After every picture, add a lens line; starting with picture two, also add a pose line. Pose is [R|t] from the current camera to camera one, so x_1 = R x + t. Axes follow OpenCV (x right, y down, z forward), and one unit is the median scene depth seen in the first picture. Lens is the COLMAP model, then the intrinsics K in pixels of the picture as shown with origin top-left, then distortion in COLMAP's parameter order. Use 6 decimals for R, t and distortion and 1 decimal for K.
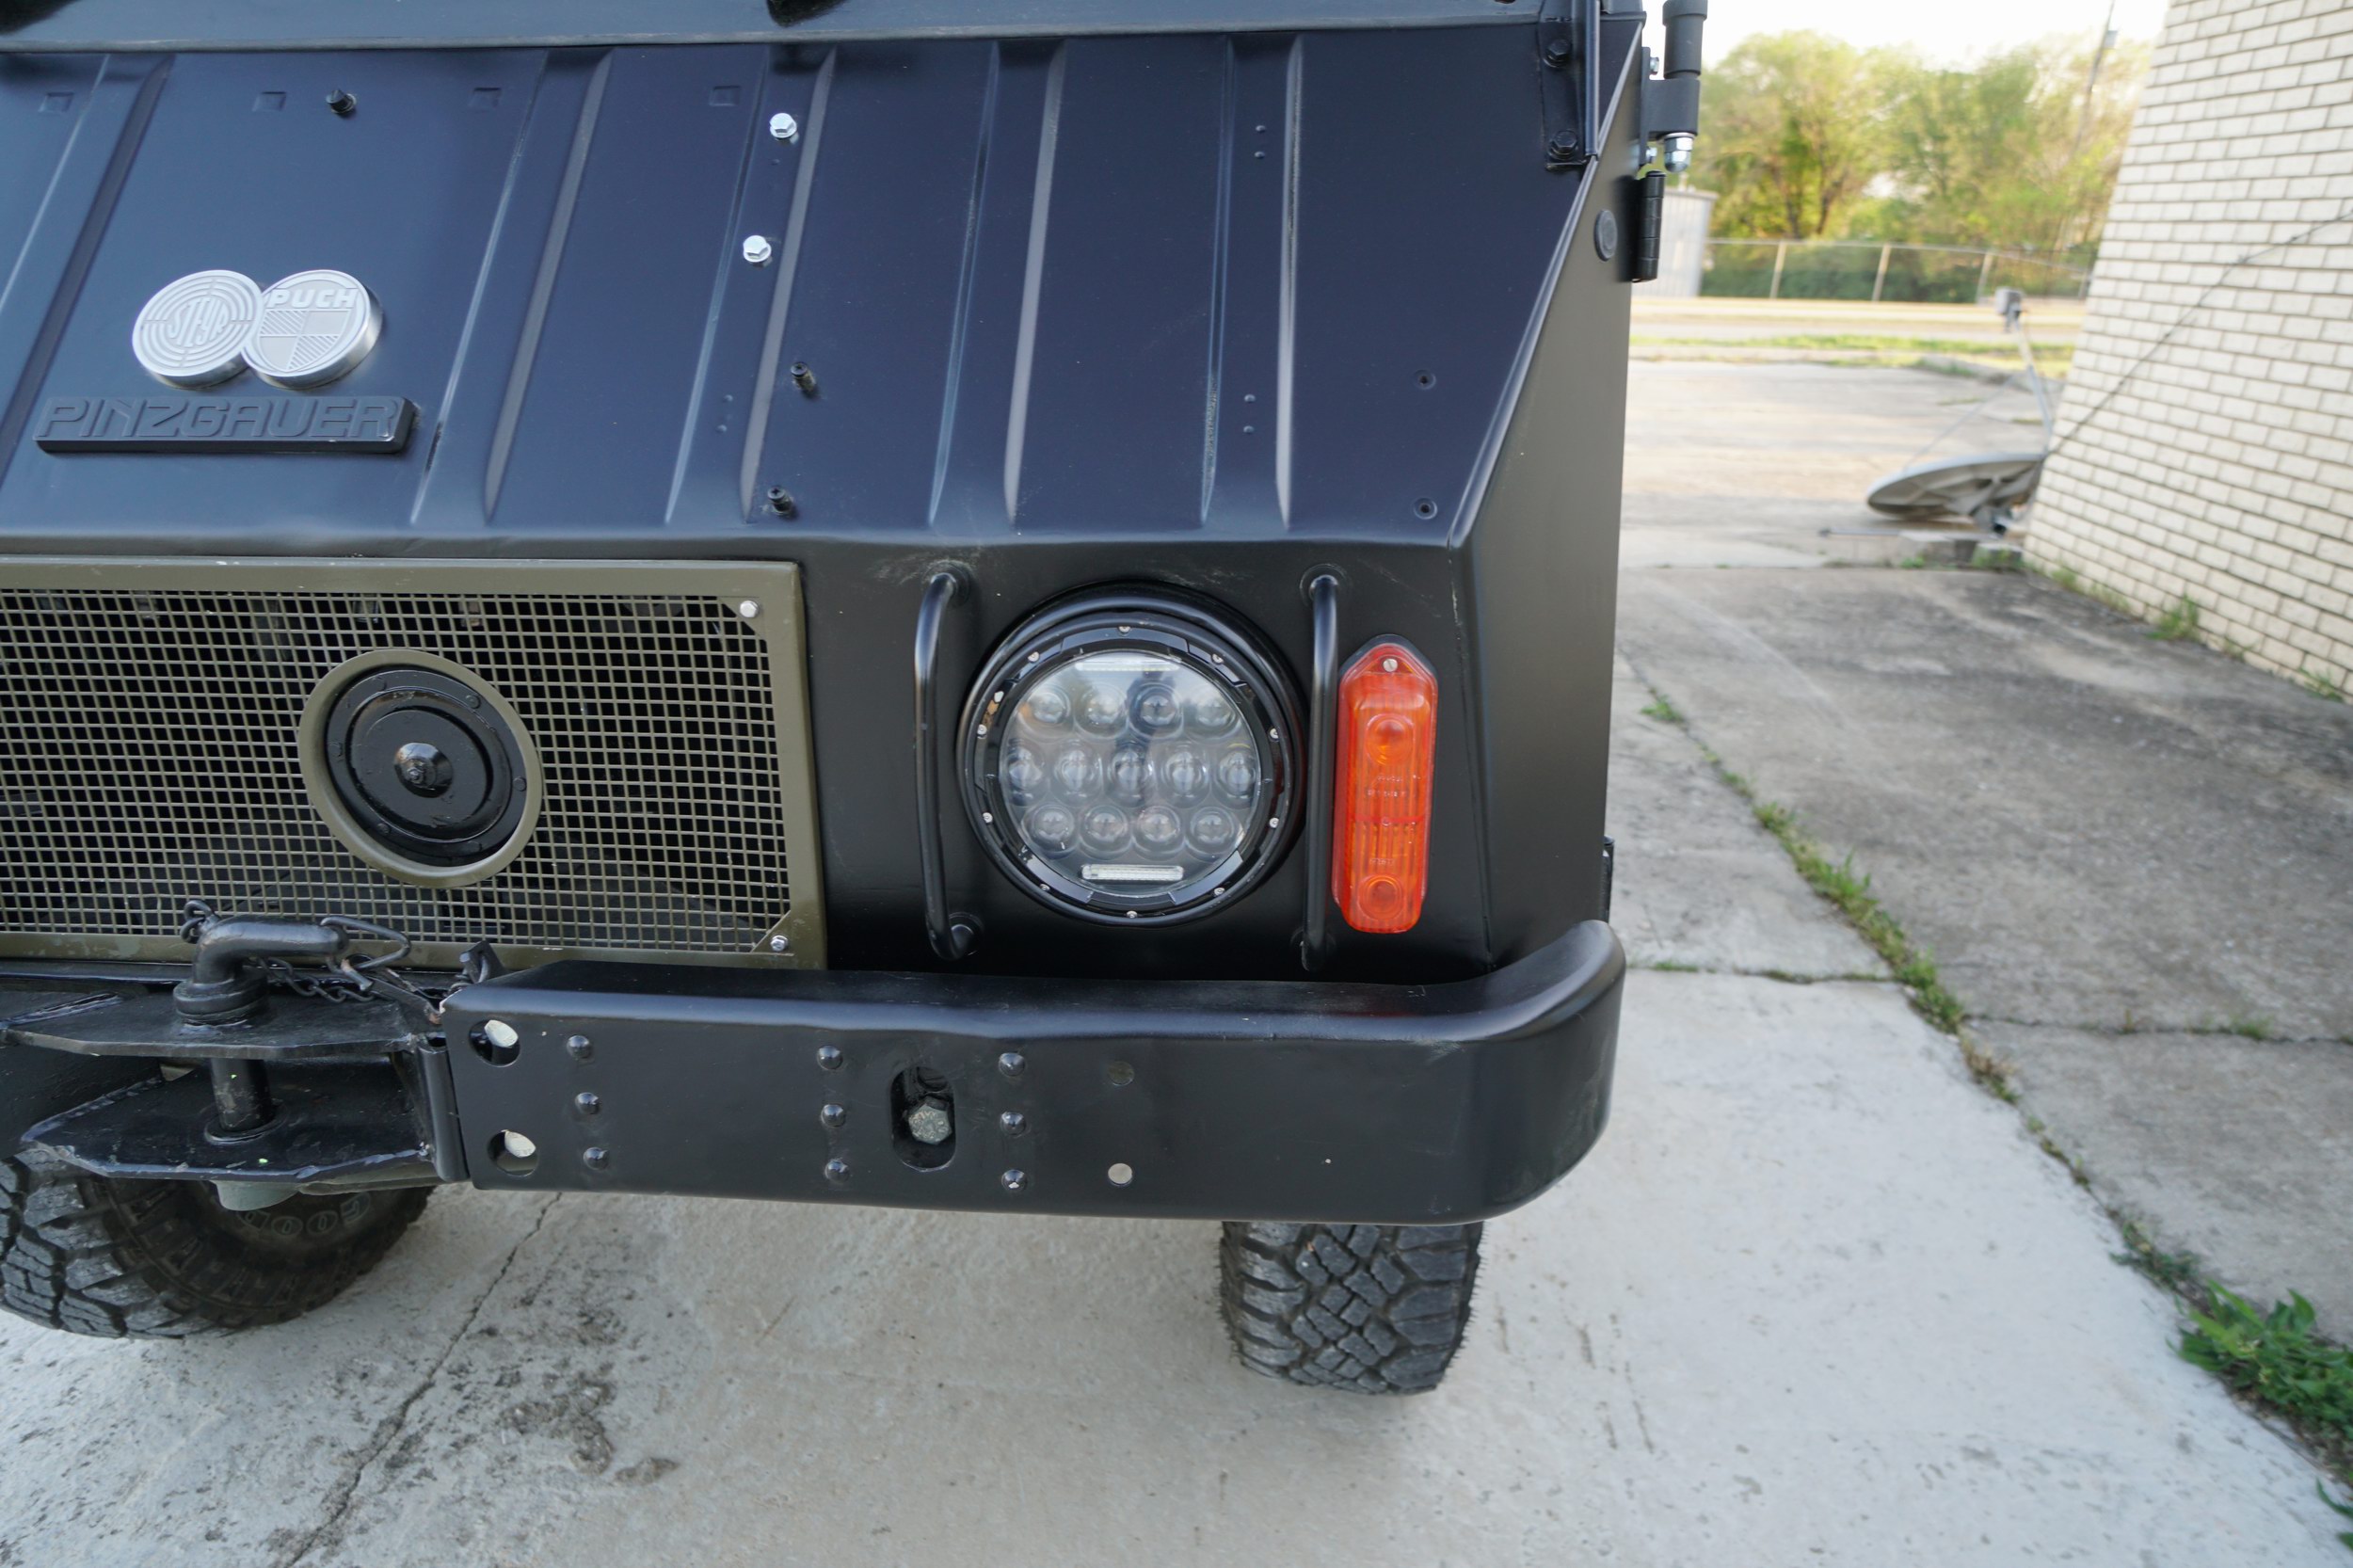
lens RADIAL K [[1544.8, 0, 1161.5], [0, 1544.8, 783.4], [0, 0, 1]] dist [0.000296, 0.021914]
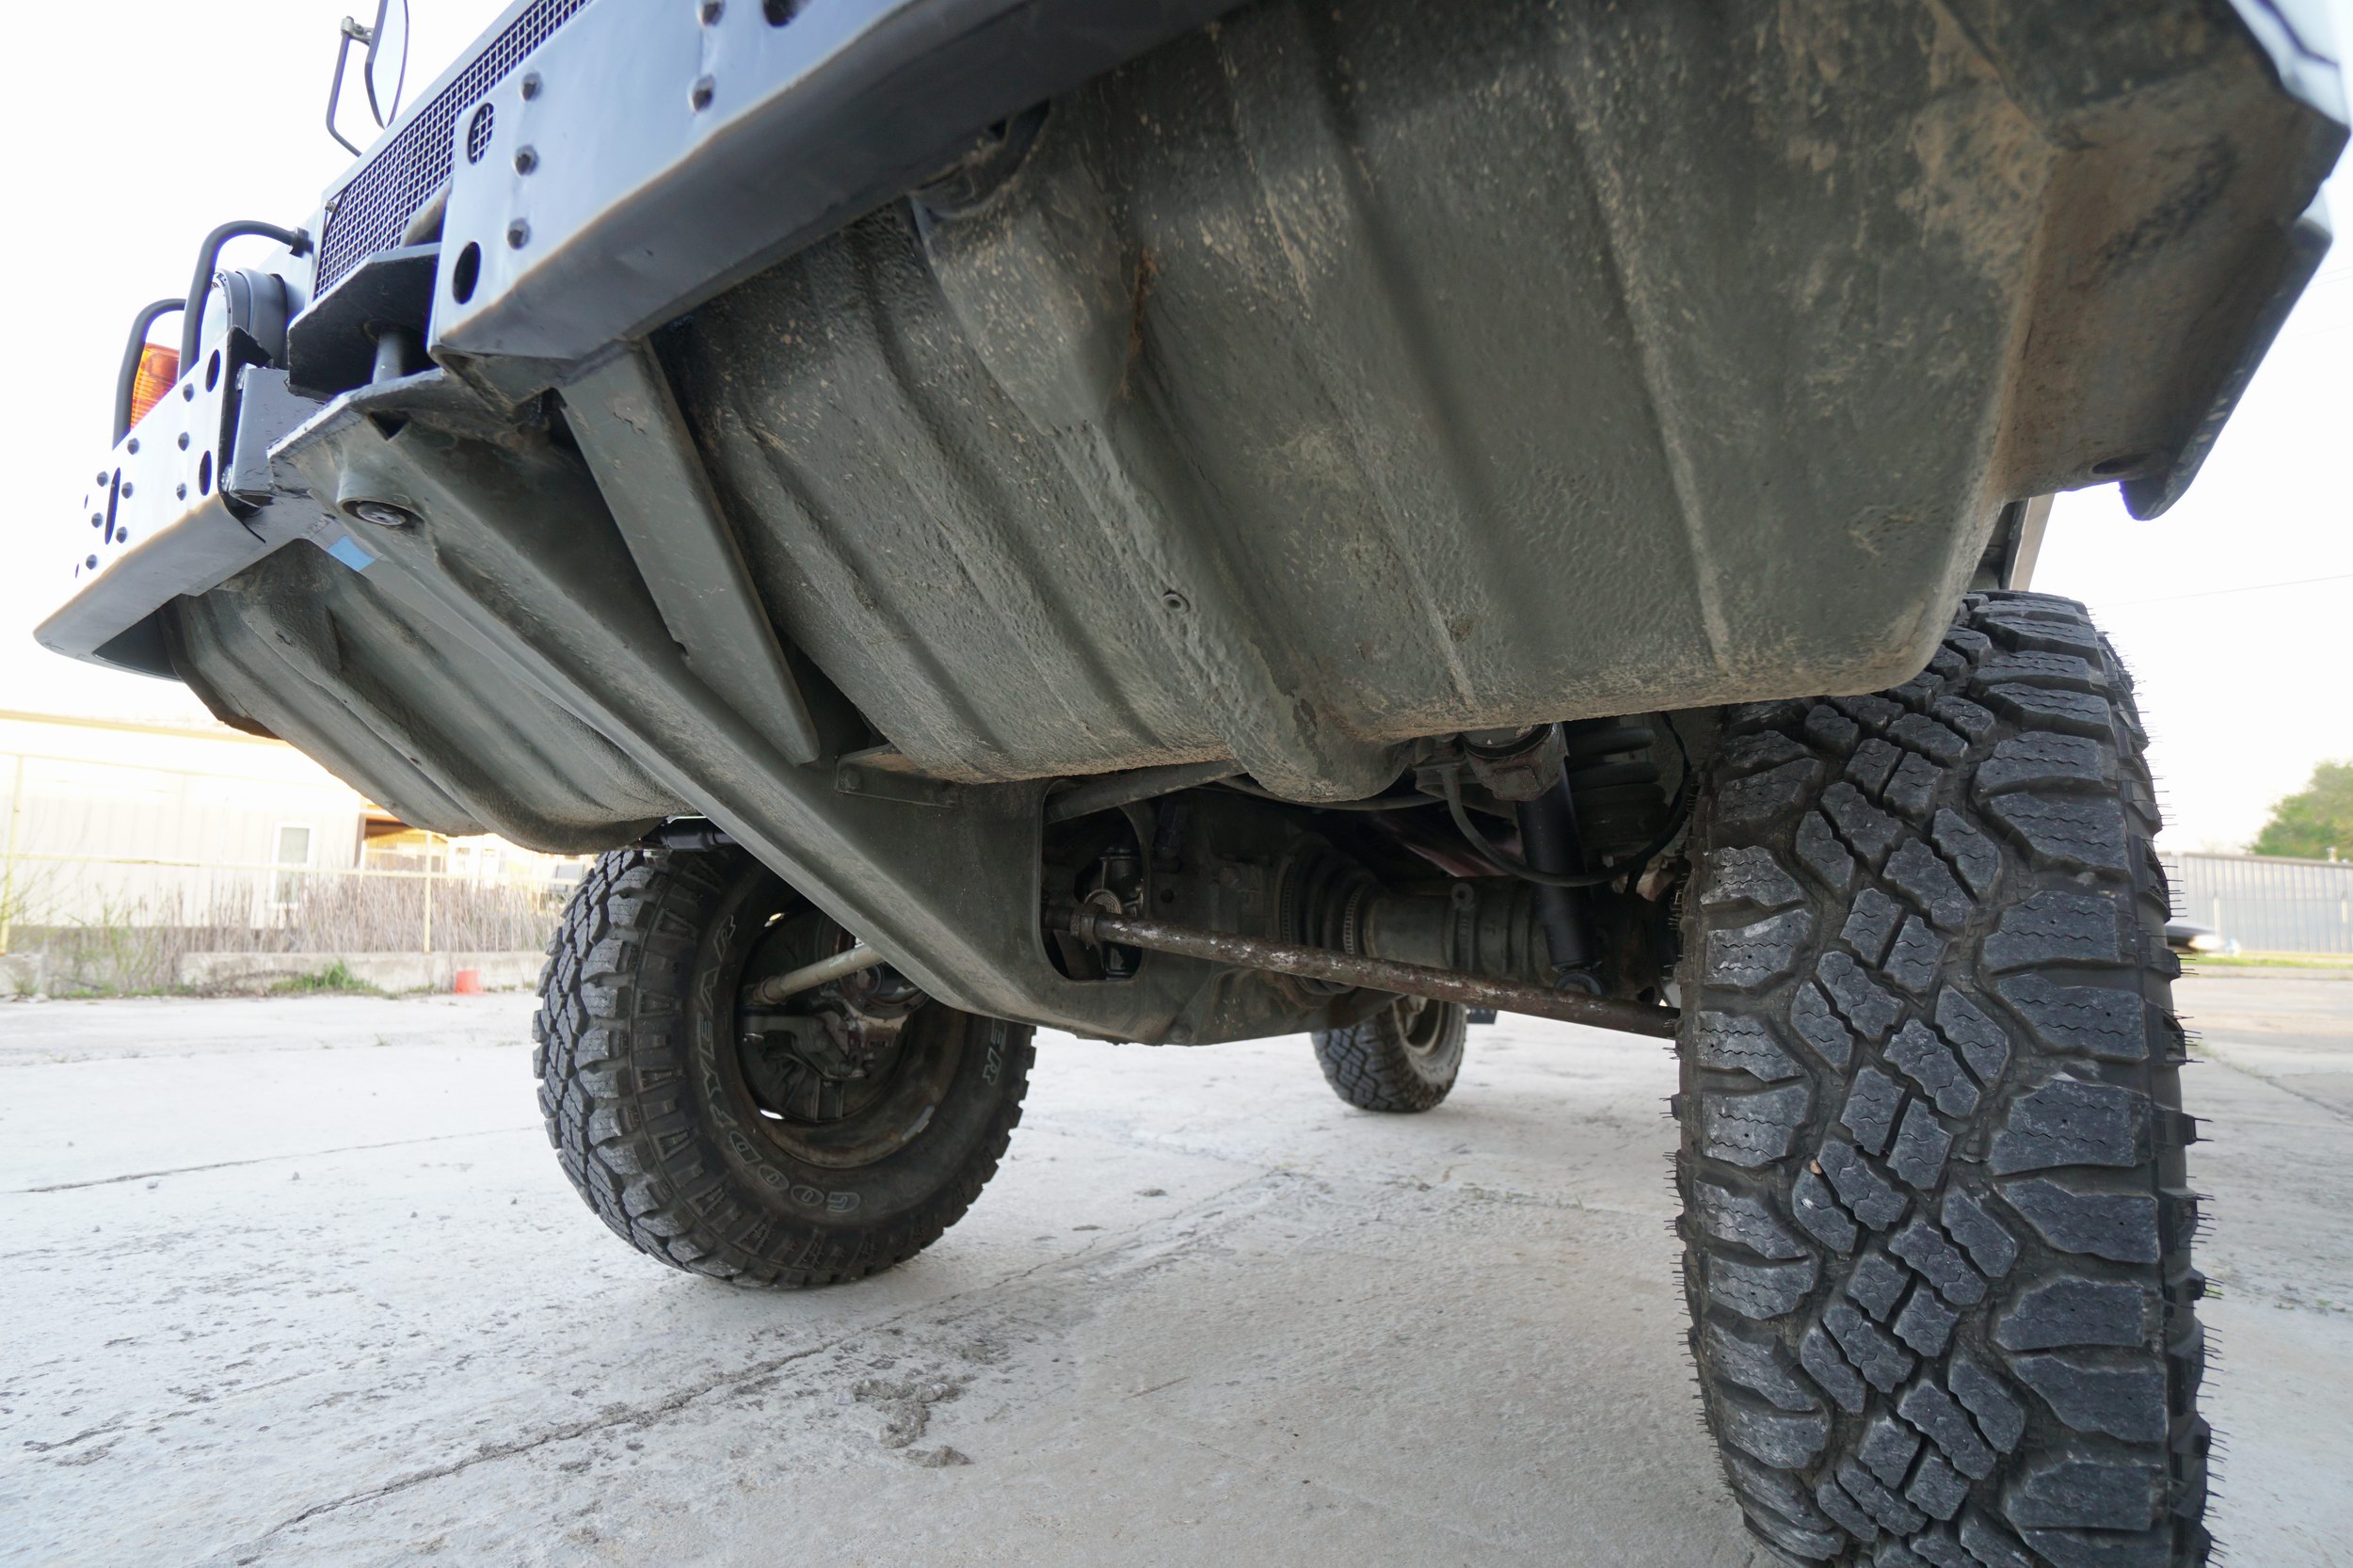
lens RADIAL K [[1124.0, 0, 1145.4], [0, 1124.0, 774.4], [0, 0, 1]] dist [-0.049848, 0.018285]
pose [[0.865590, -0.063026, -0.496771, 0.069425], [-0.168973, 0.897100, -0.408239, 0.283374], [0.471383, 0.437308, 0.765872, 0.366081]]
